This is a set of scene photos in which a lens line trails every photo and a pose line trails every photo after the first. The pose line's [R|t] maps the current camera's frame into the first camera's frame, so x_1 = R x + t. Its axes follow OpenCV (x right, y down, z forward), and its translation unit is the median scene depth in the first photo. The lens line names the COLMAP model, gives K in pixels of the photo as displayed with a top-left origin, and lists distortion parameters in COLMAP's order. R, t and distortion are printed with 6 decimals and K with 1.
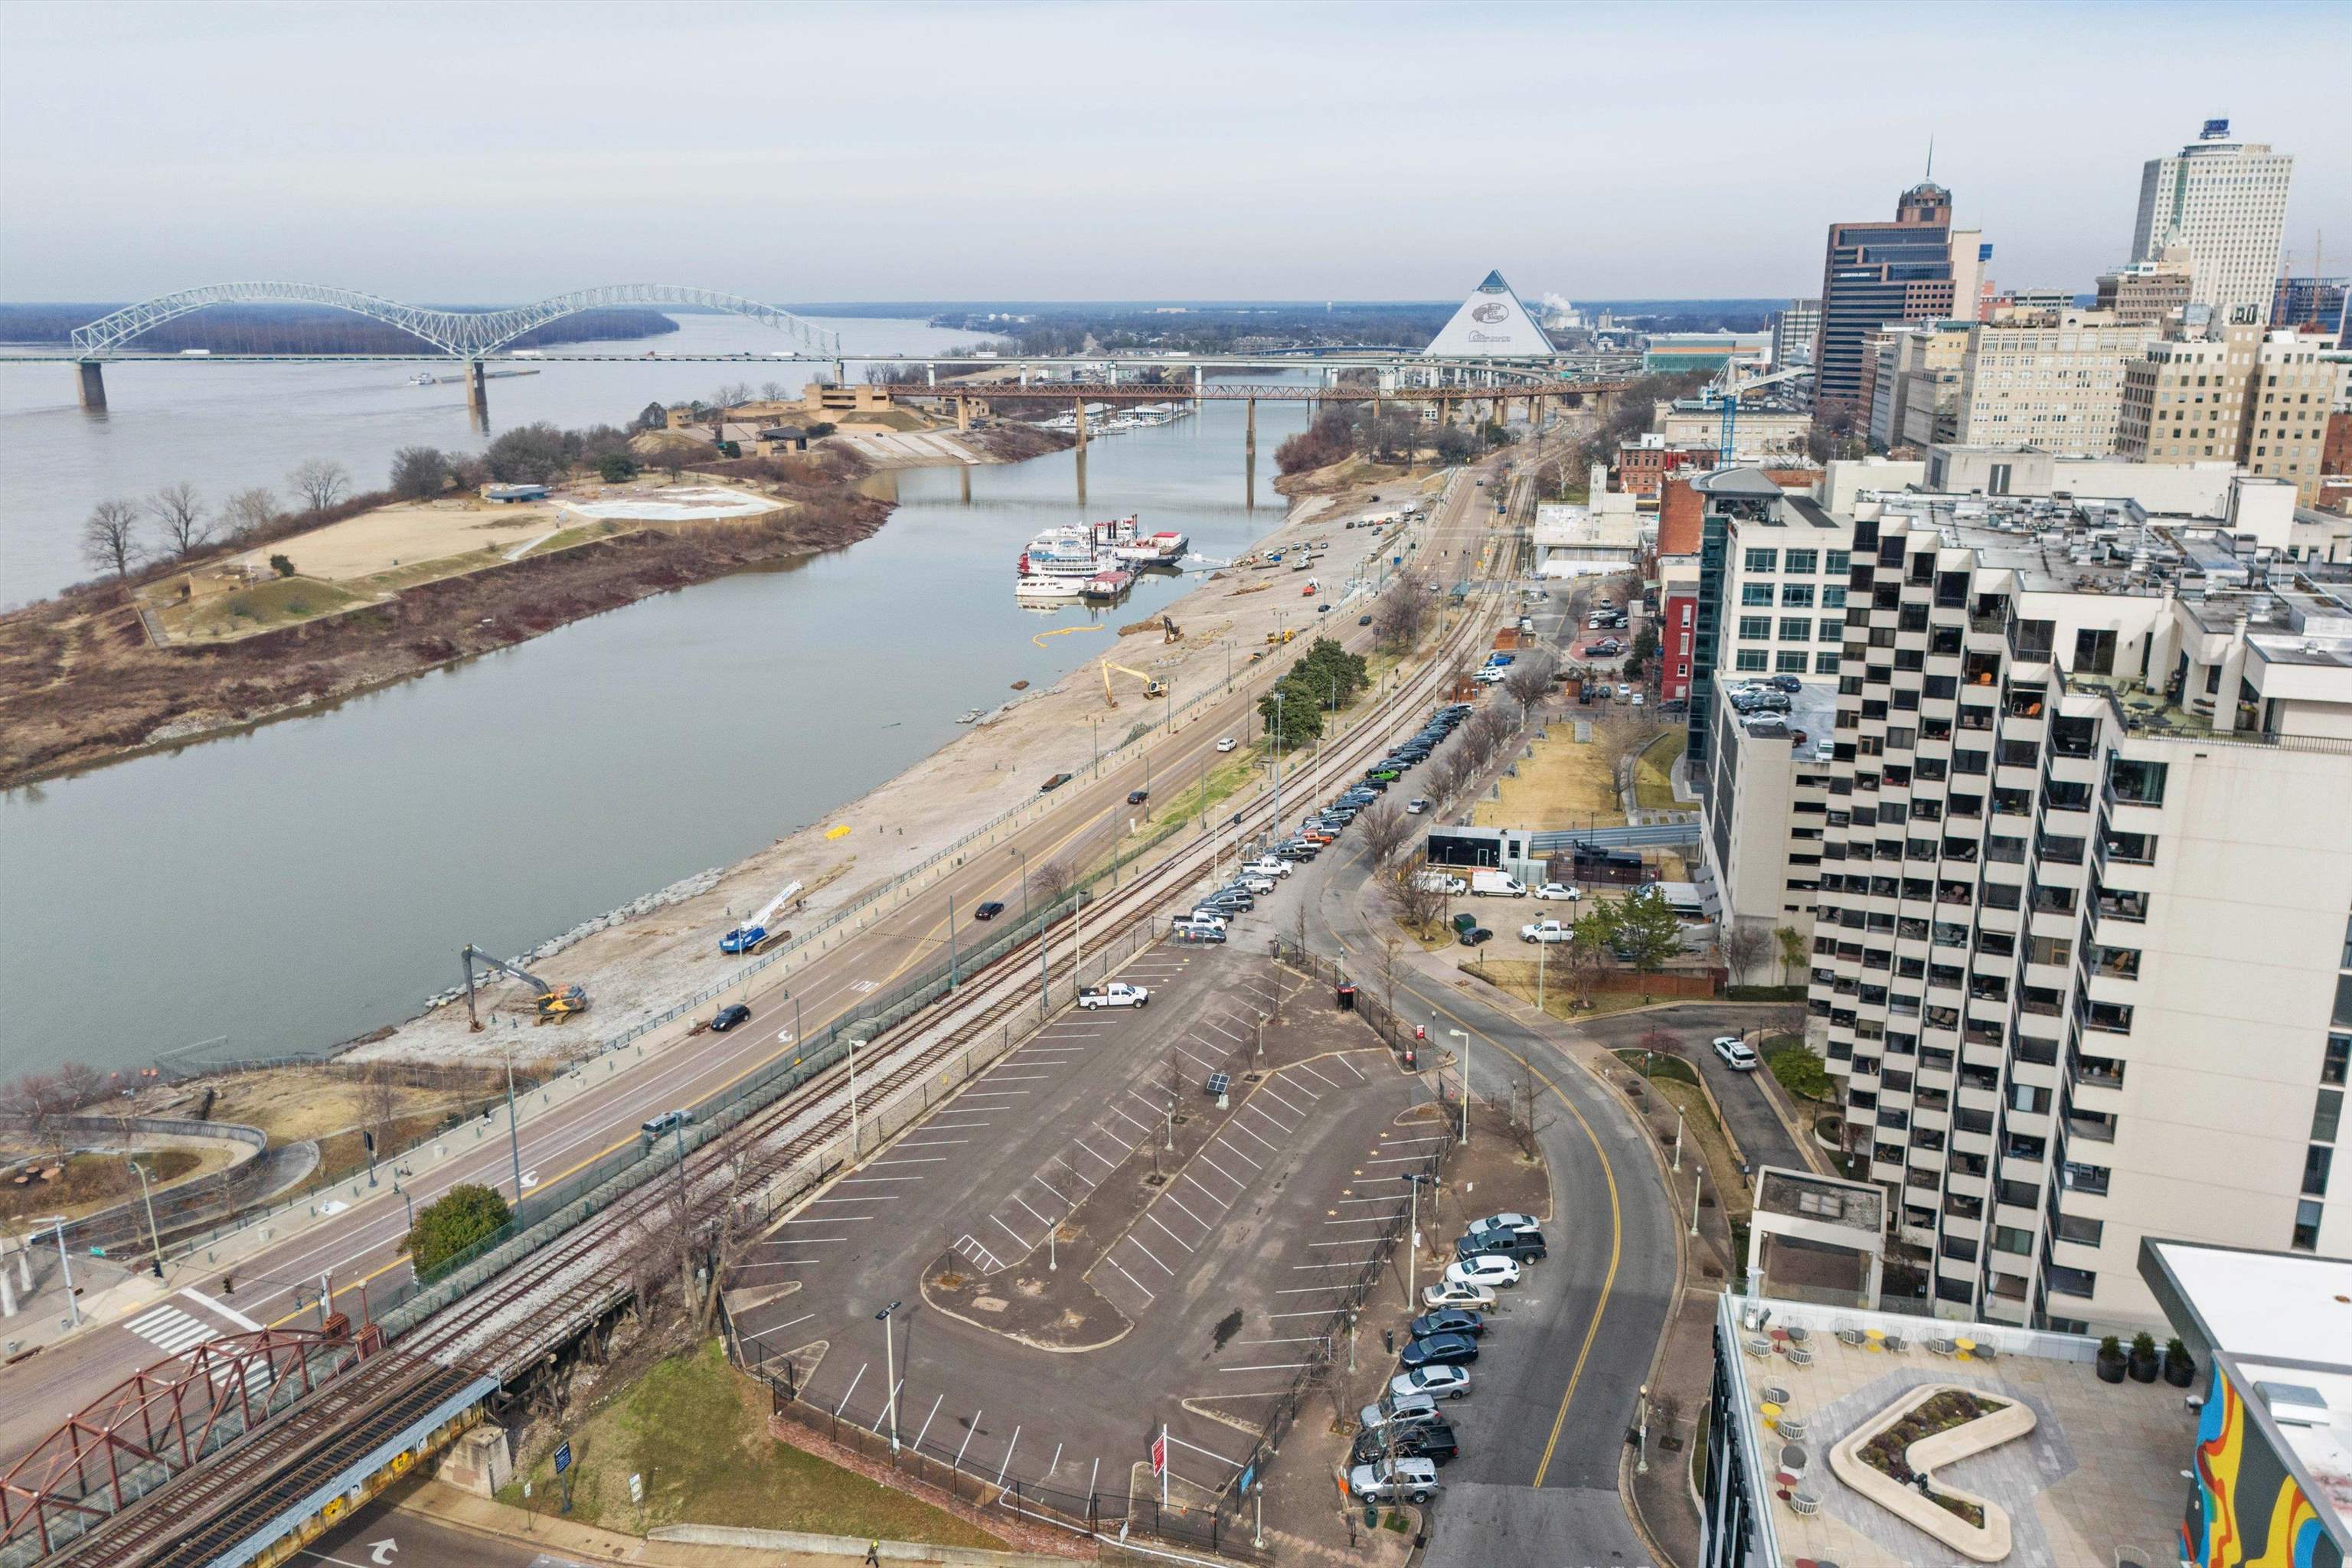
lens RADIAL K [[1776.1, 0, 1149.1], [0, 1776.1, 740.9], [0, 0, 1]] dist [0.091321, -0.074791]
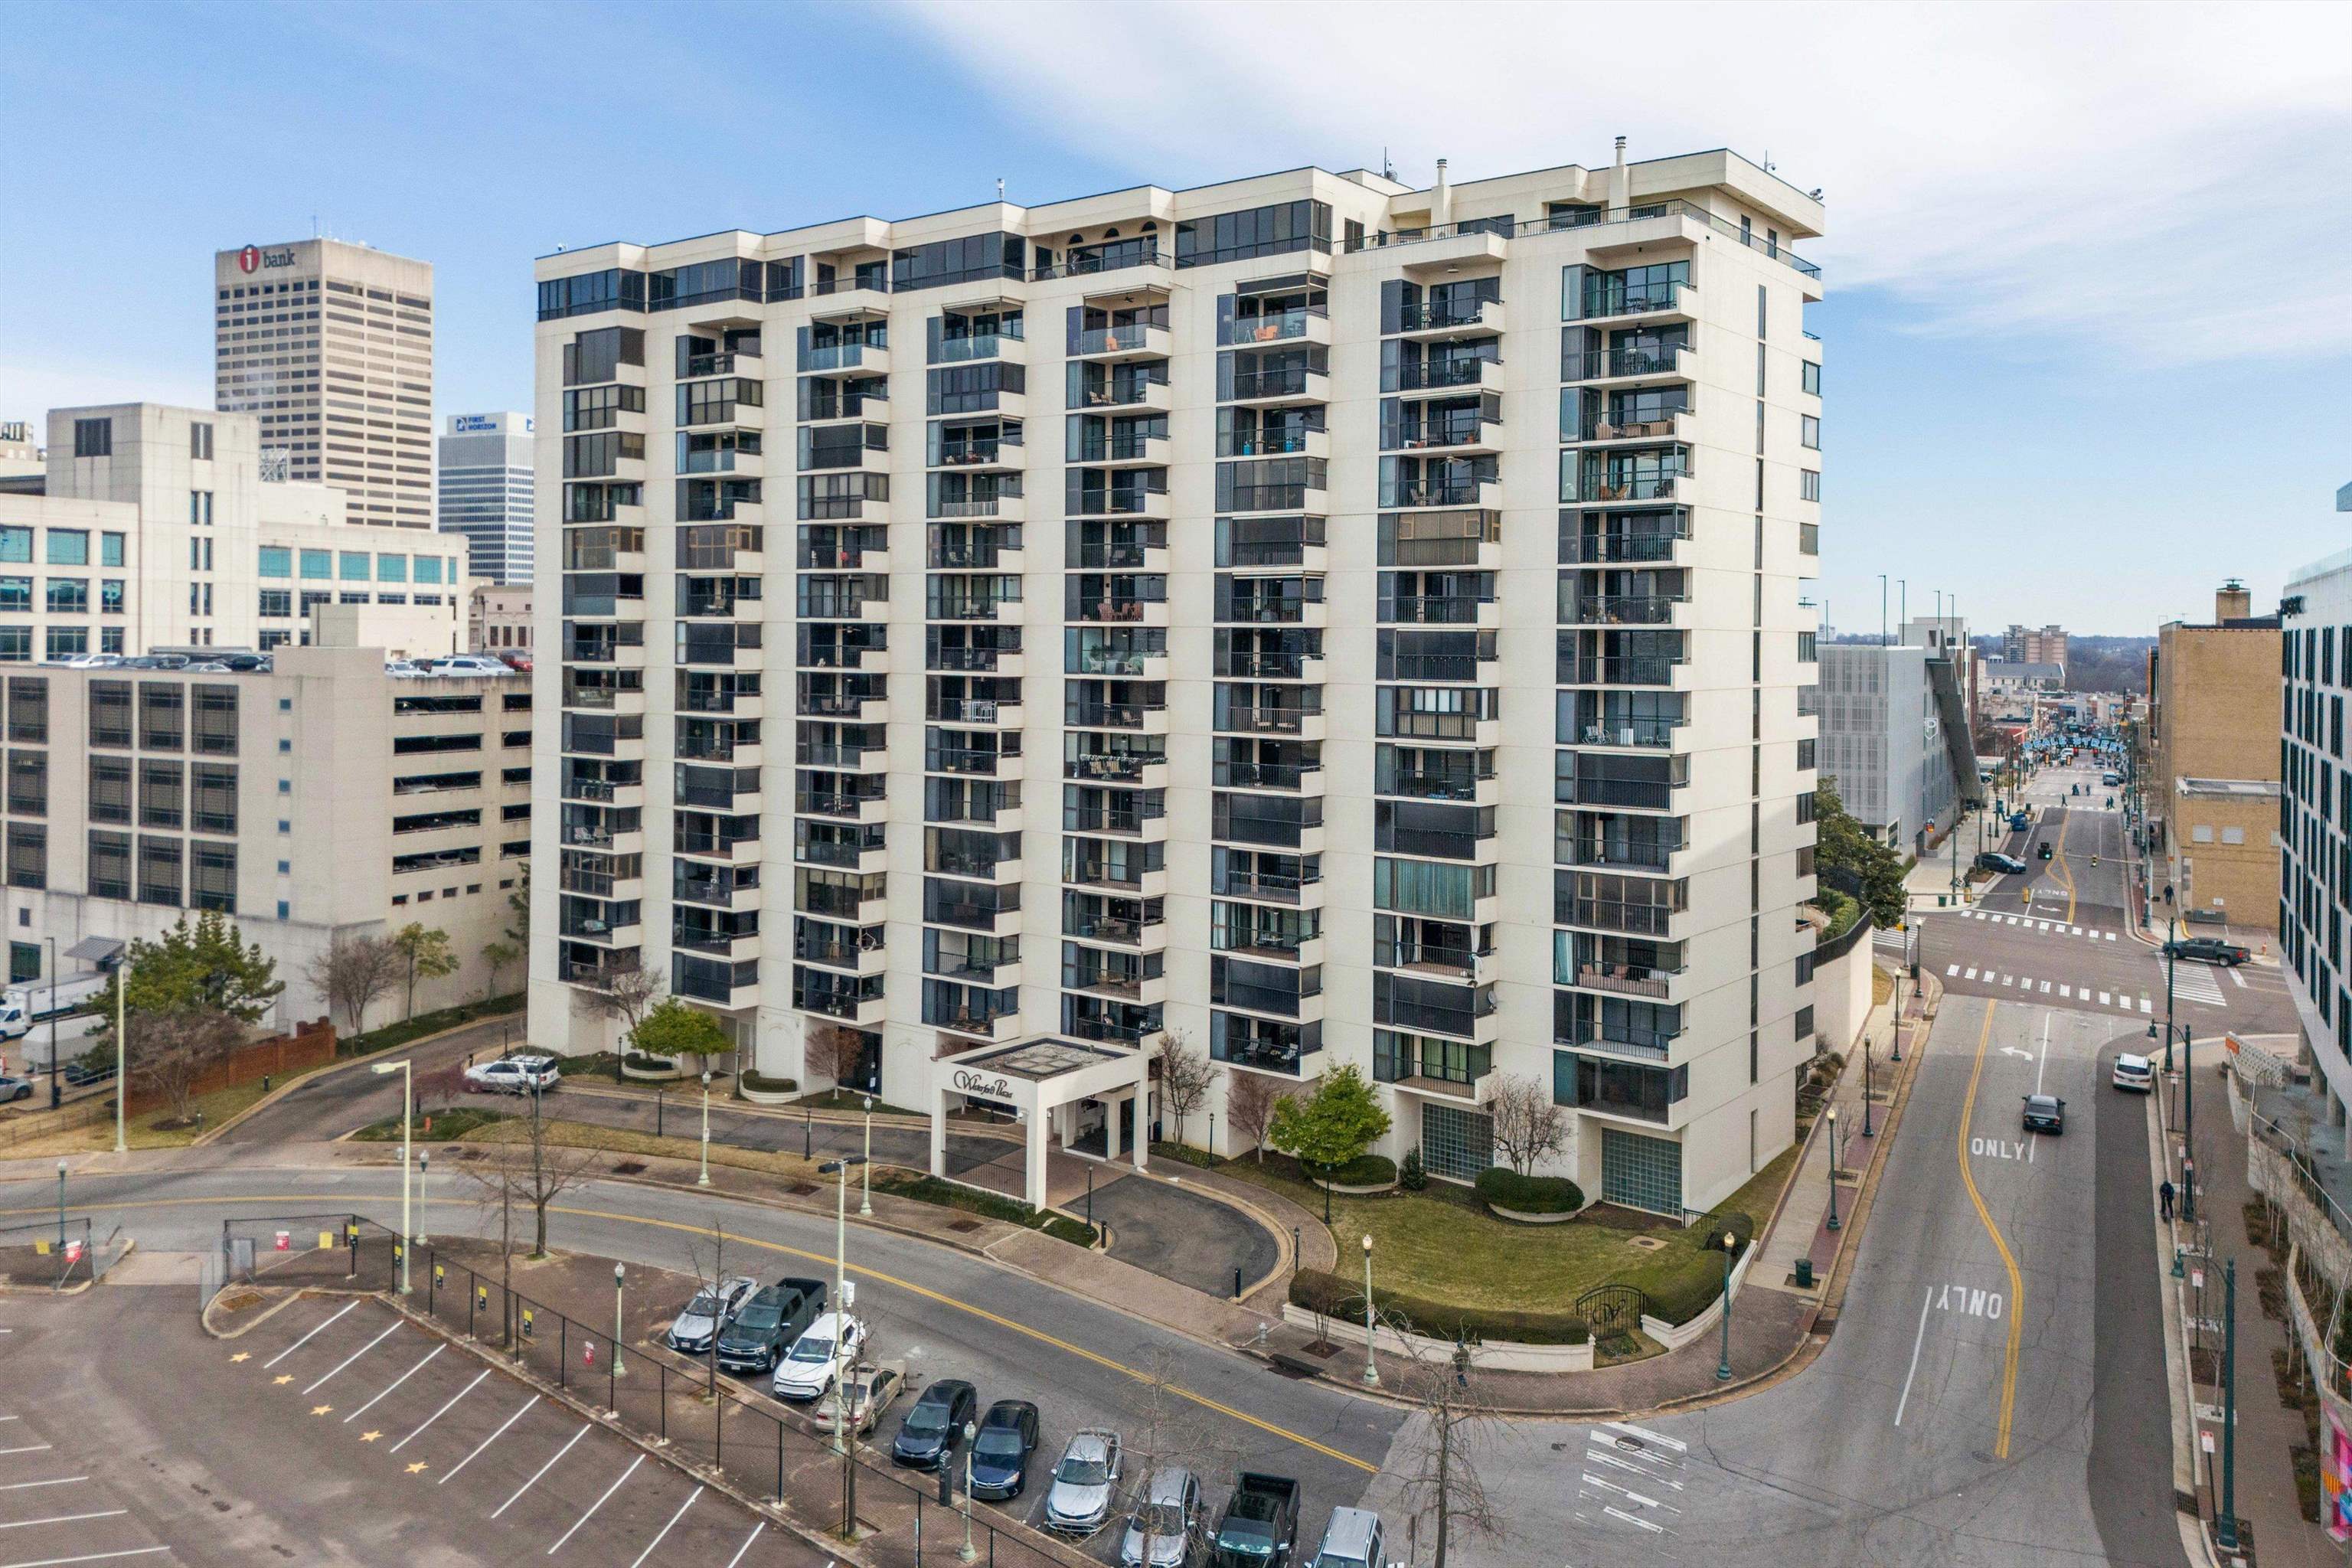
lens RADIAL K [[1776.1, 0, 1176.9], [0, 1776.1, 665.4], [0, 0, 1]] dist [0.091321, -0.074791]
pose [[0.256941, -0.006665, 0.966404, -0.114627], [0.227442, 0.972306, -0.053765, 0.055361], [-0.939282, 0.233616, 0.251341, 0.266420]]
